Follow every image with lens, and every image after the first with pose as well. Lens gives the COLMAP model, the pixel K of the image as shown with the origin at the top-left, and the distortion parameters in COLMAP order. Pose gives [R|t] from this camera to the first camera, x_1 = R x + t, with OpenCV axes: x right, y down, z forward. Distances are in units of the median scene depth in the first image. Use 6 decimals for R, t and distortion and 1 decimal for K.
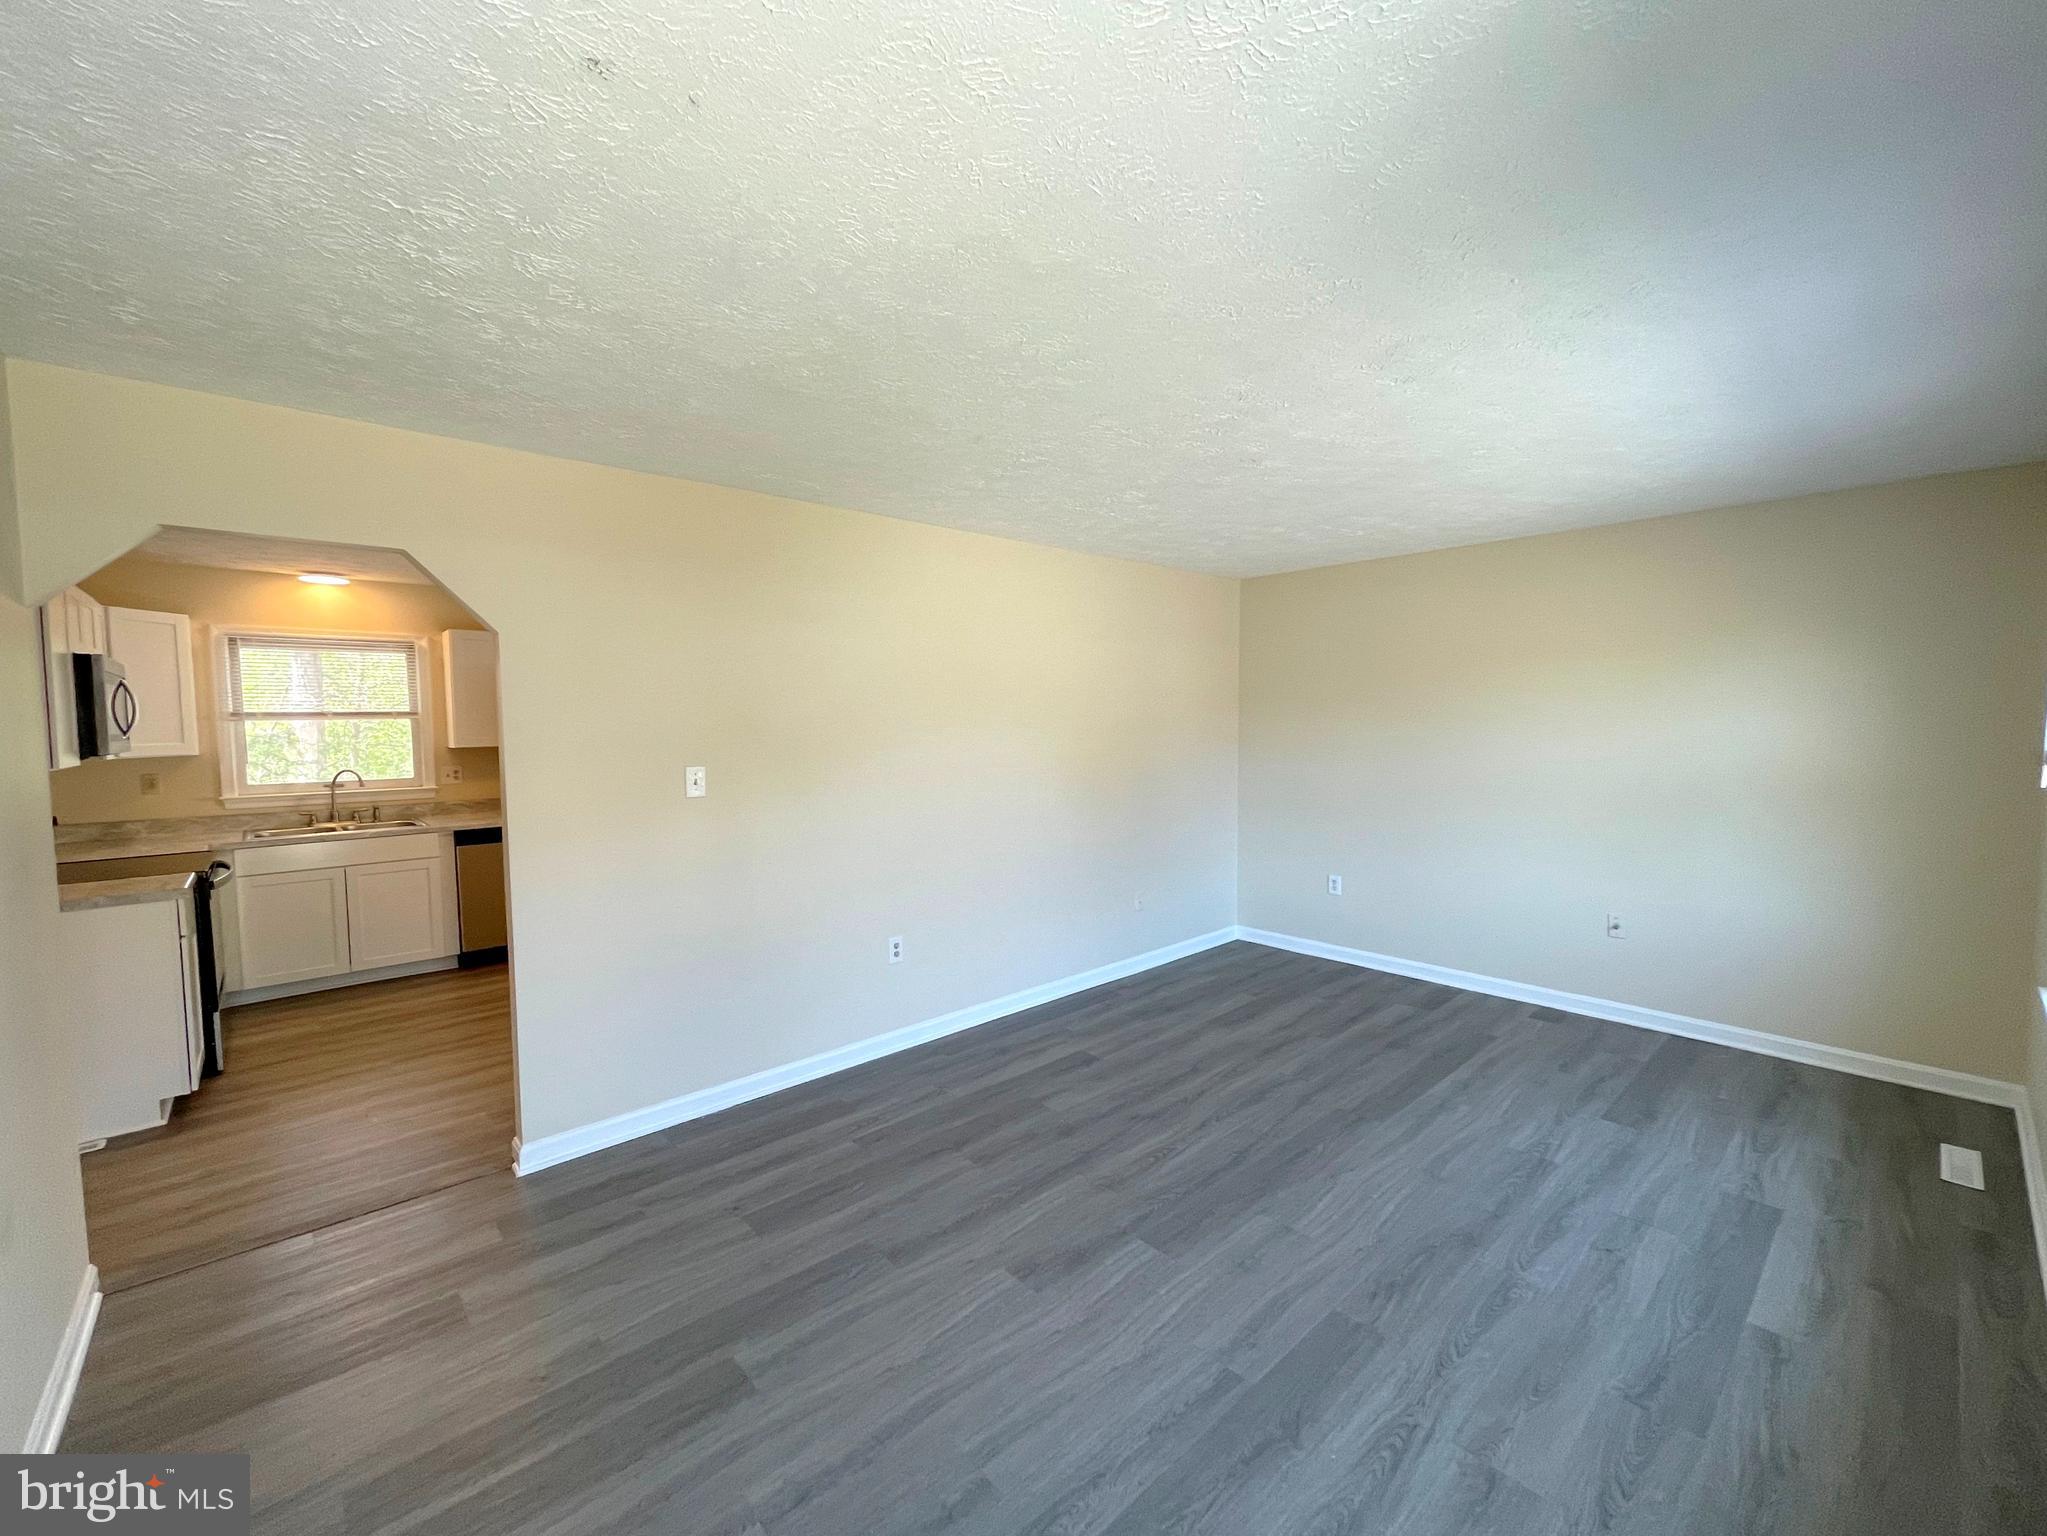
lens RADIAL K [[841.6, 0, 1008.9], [0, 841.6, 772.5], [0, 0, 1]] dist [-0.003294, 0.001297]
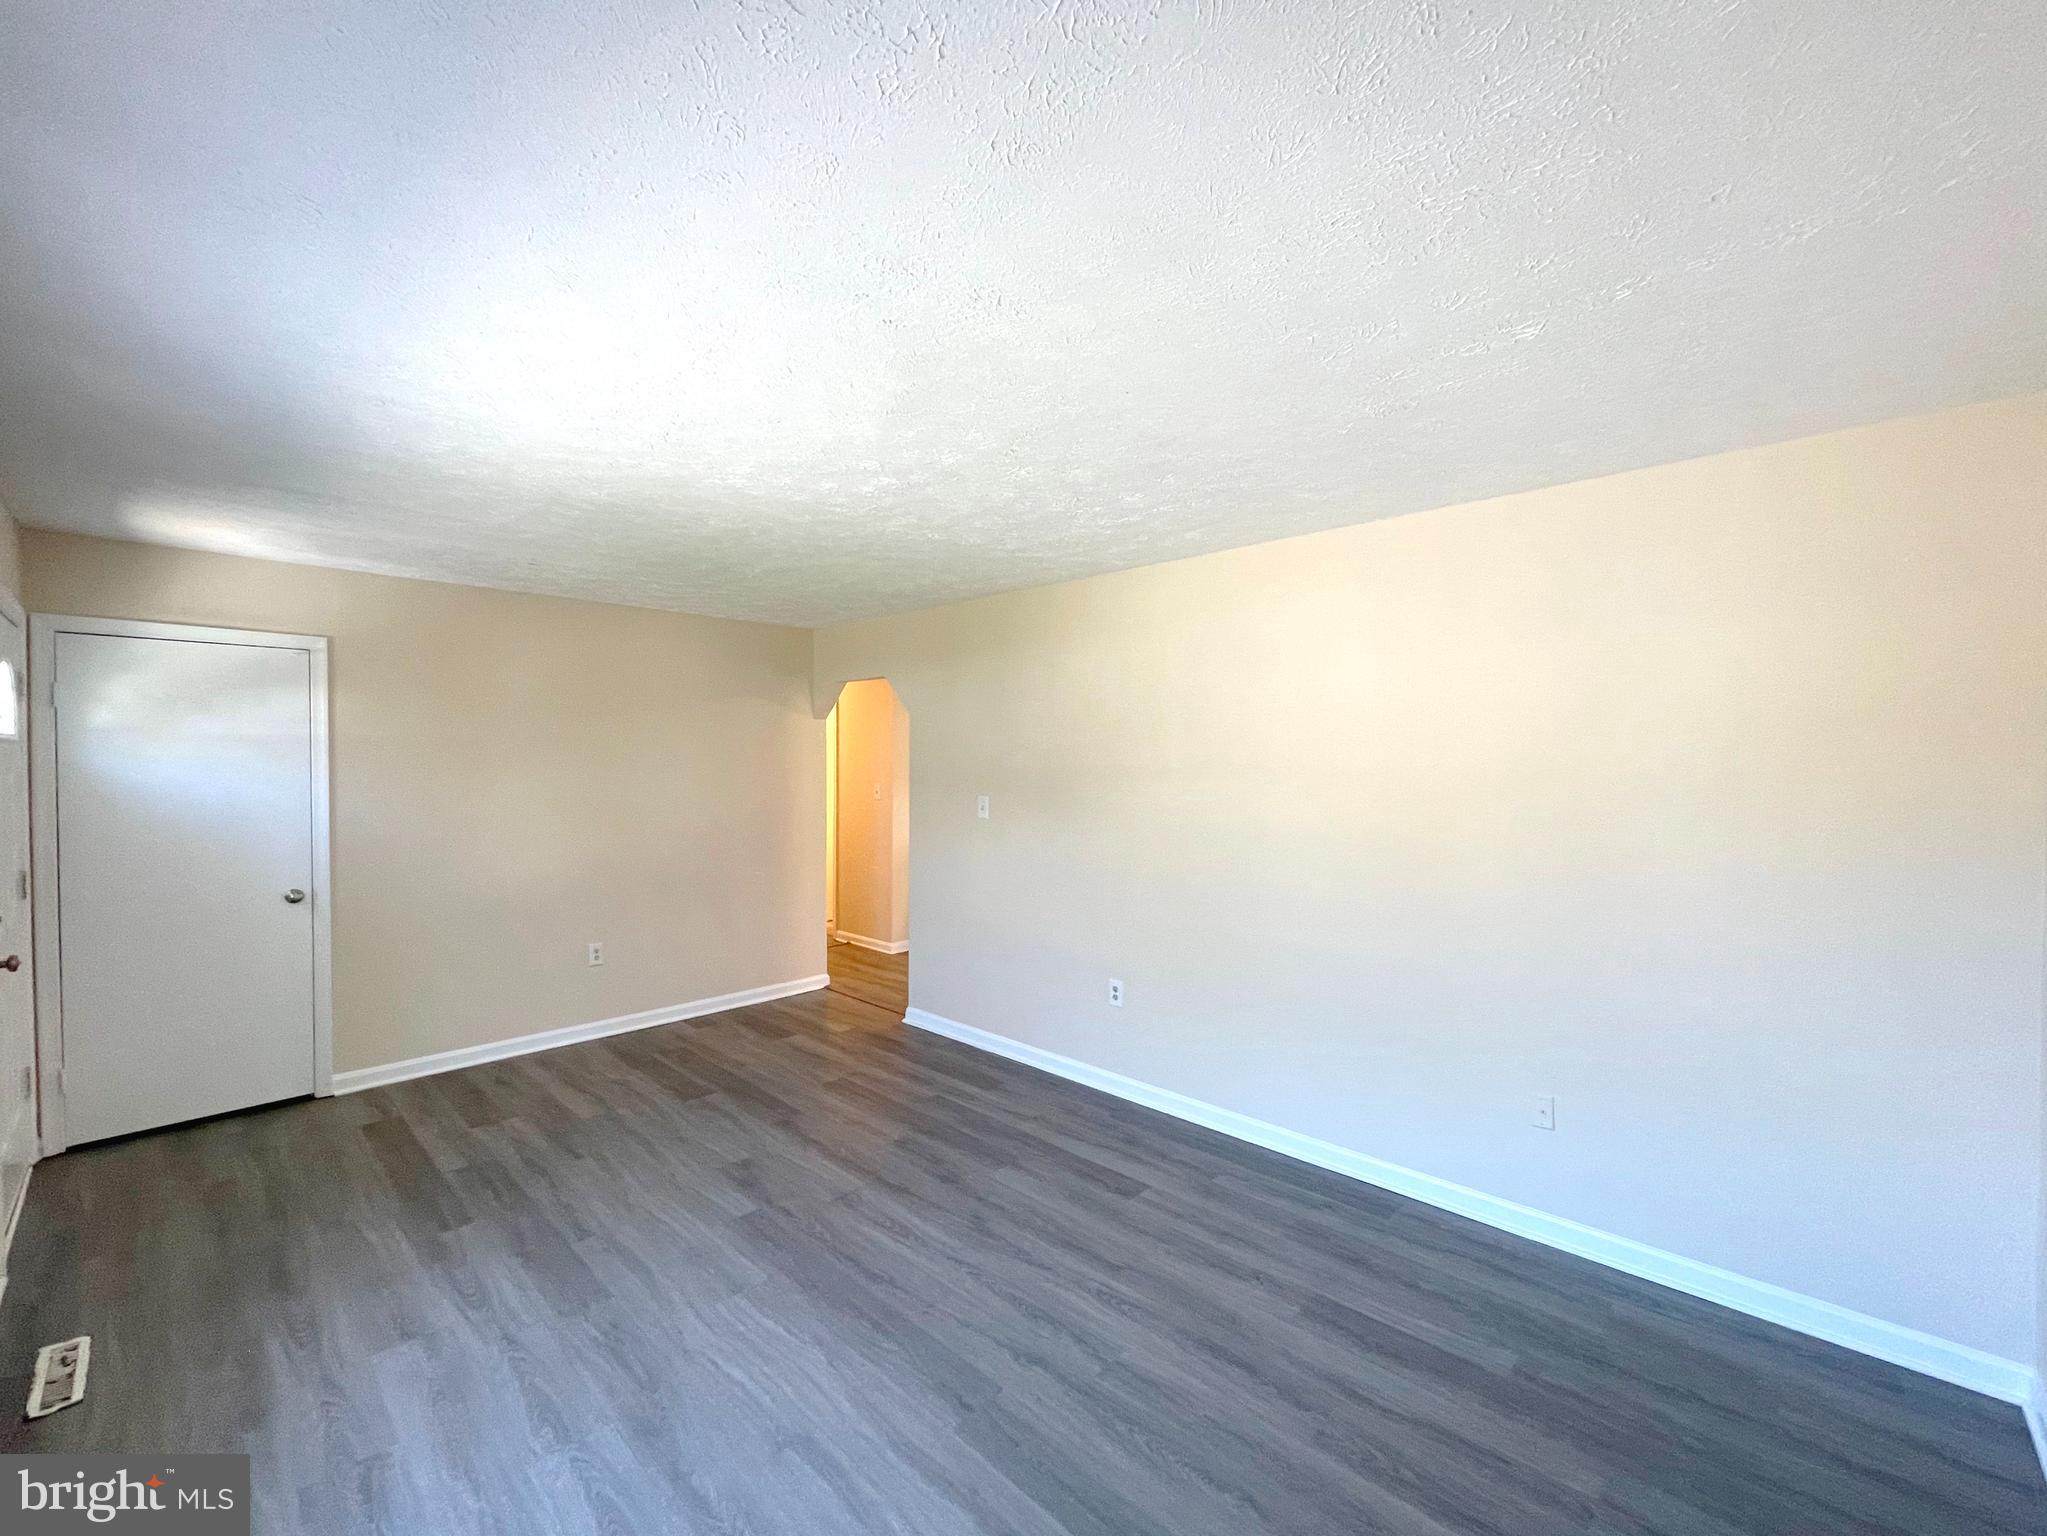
lens RADIAL K [[841.6, 0, 1014.9], [0, 841.6, 763.1], [0, 0, 1]] dist [-0.003294, 0.001297]
pose [[0.063517, 0.011257, -0.997917, 0.903858], [-0.063369, 0.997964, 0.007224, -0.066103], [0.995967, 0.062778, 0.064101, 0.837017]]
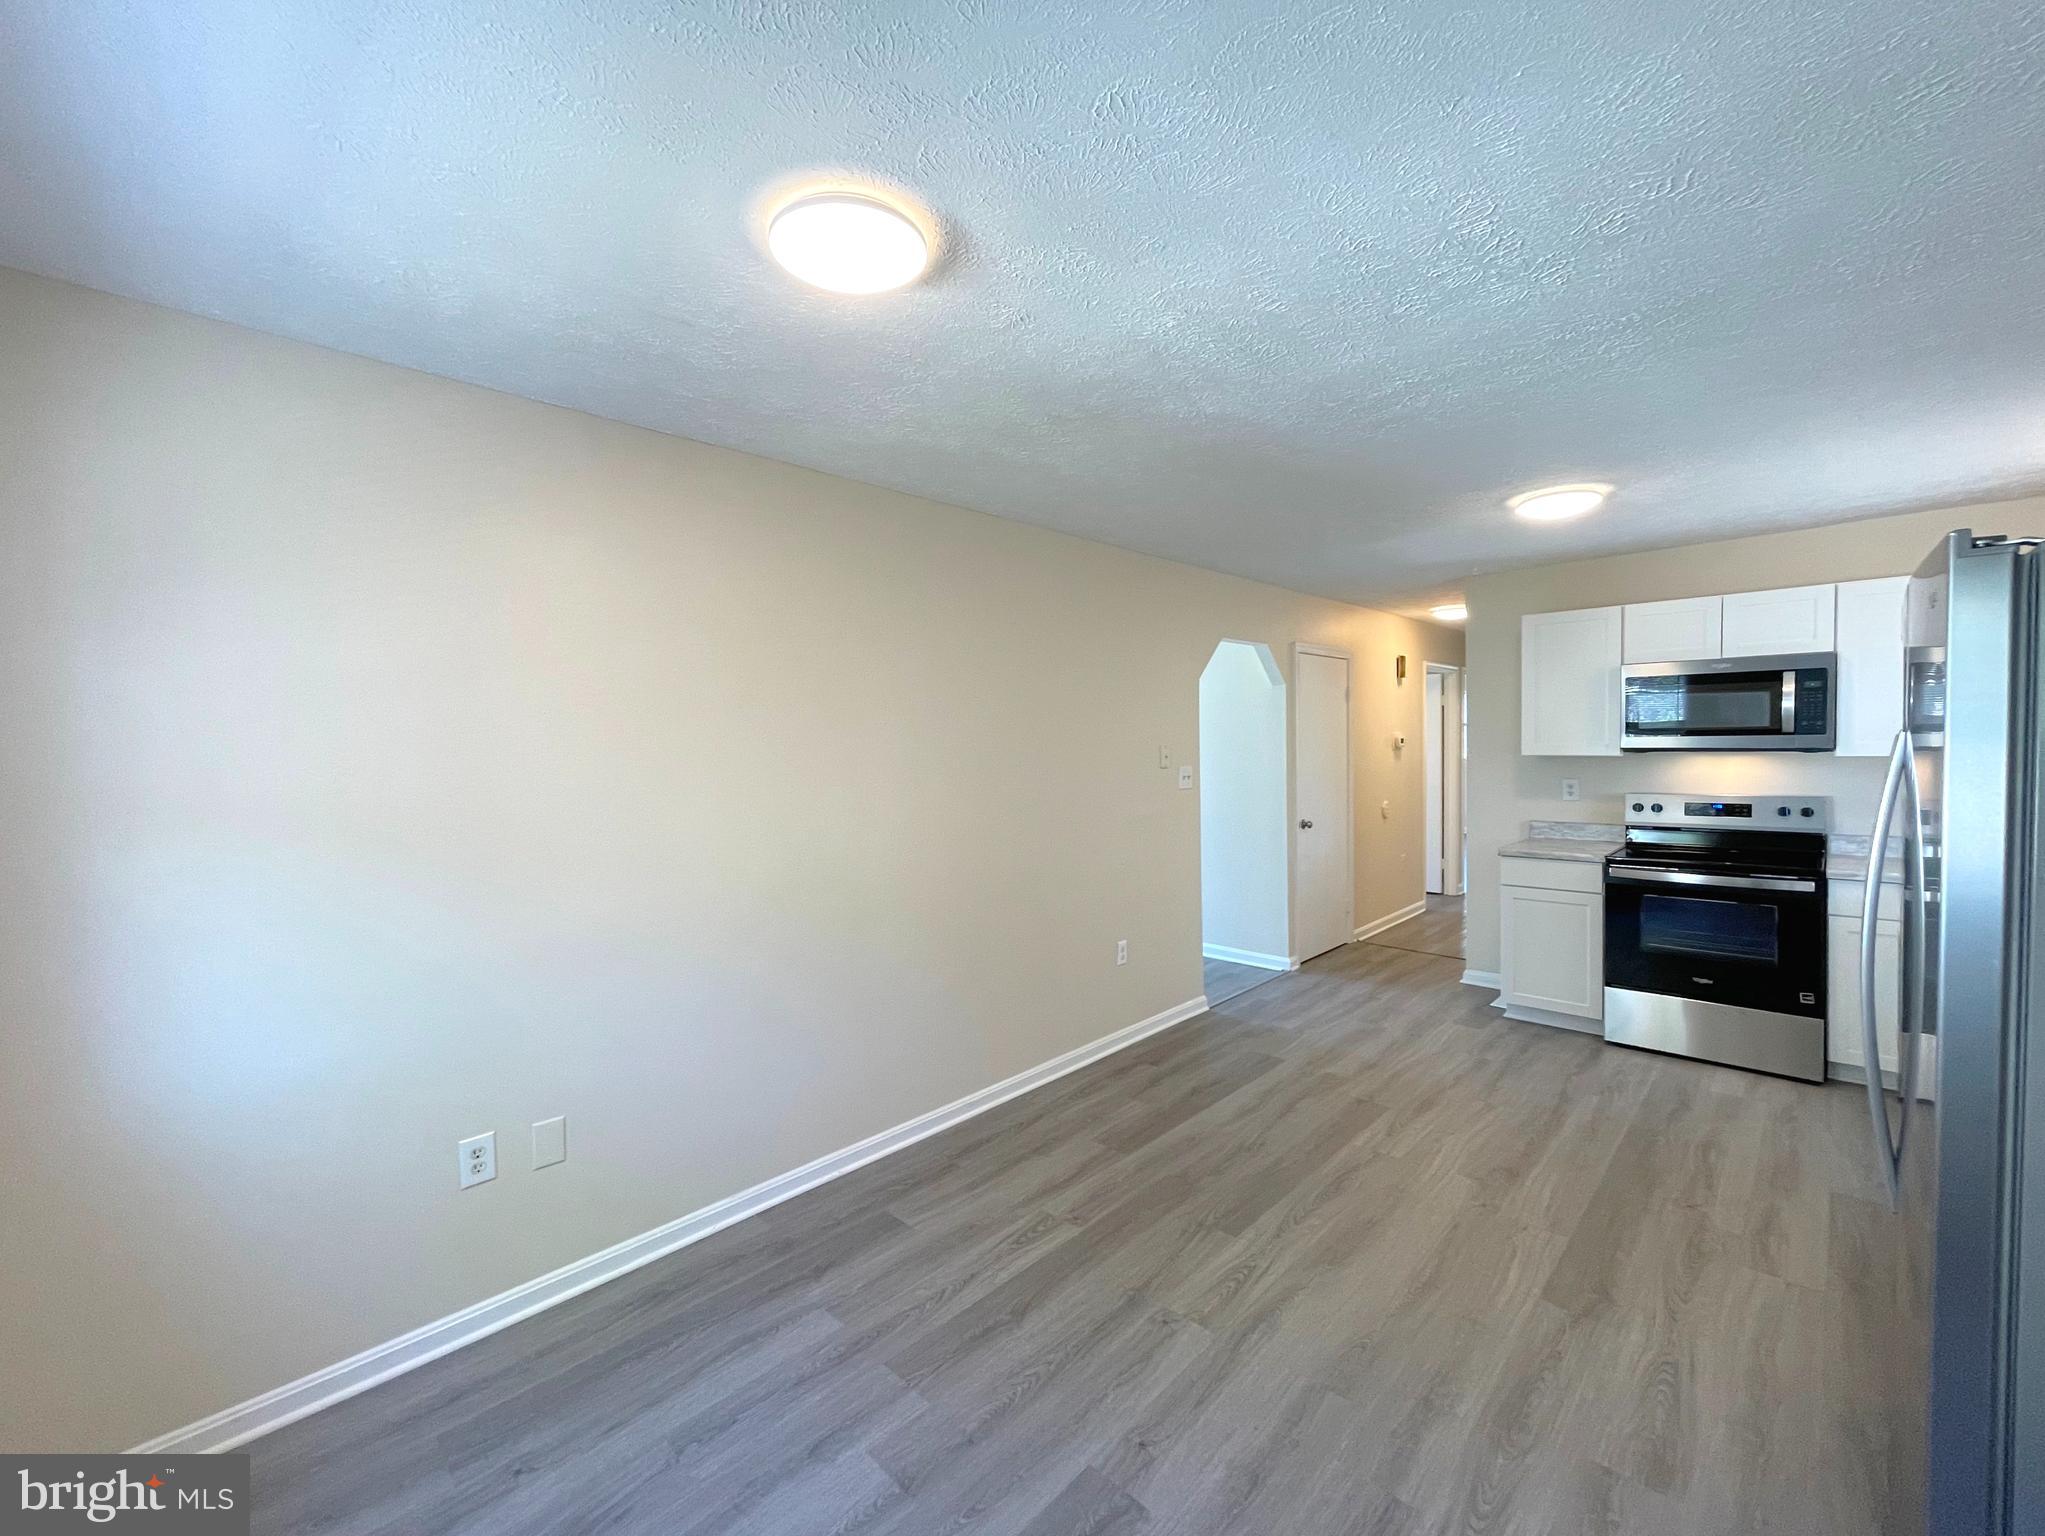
lens RADIAL K [[836.6, 0, 1002.5], [0, 836.6, 772.1], [0, 0, 1]] dist [-0.002012, 0.000139]
pose [[-0.997679, 0.031817, -0.060205, -0.103745], [0.025475, 0.994322, 0.103324, -0.123963], [0.063151, 0.101550, -0.992824, 1.995457]]
